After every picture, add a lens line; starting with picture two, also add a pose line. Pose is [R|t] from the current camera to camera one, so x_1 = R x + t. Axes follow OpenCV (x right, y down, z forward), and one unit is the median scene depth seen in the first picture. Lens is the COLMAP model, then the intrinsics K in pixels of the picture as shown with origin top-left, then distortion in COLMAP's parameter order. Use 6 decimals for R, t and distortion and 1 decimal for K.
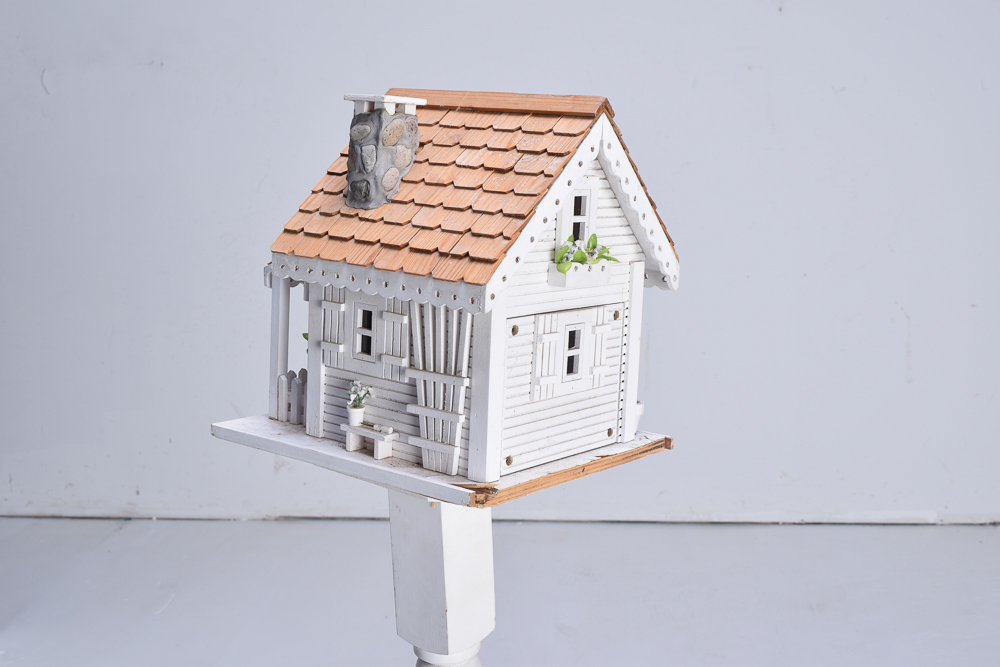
lens RADIAL K [[1267.0, 0, 500.0], [0, 1267.0, 333.5], [0, 0, 1]] dist [-0.040862, -0.016698]
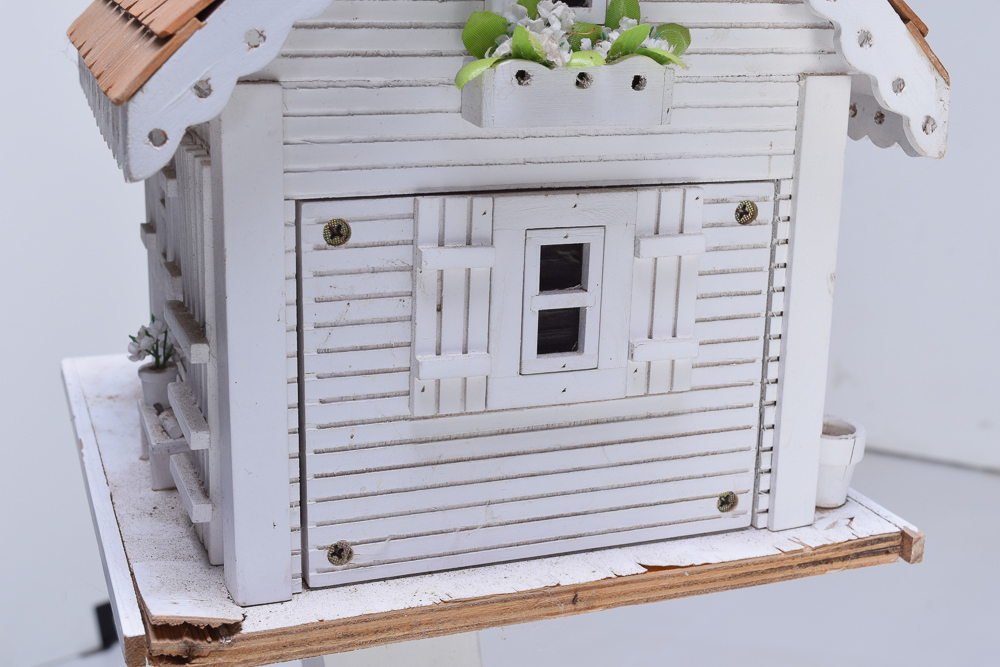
lens RADIAL K [[1449.7, 0, 500.0], [0, 1449.7, 333.5], [0, 0, 1]] dist [-0.009982, -0.034080]
pose [[0.869868, 0.111615, -0.480491, 0.242613], [-0.067217, 0.991799, 0.108701, -0.020856], [0.488683, -0.062259, 0.870237, 0.572942]]
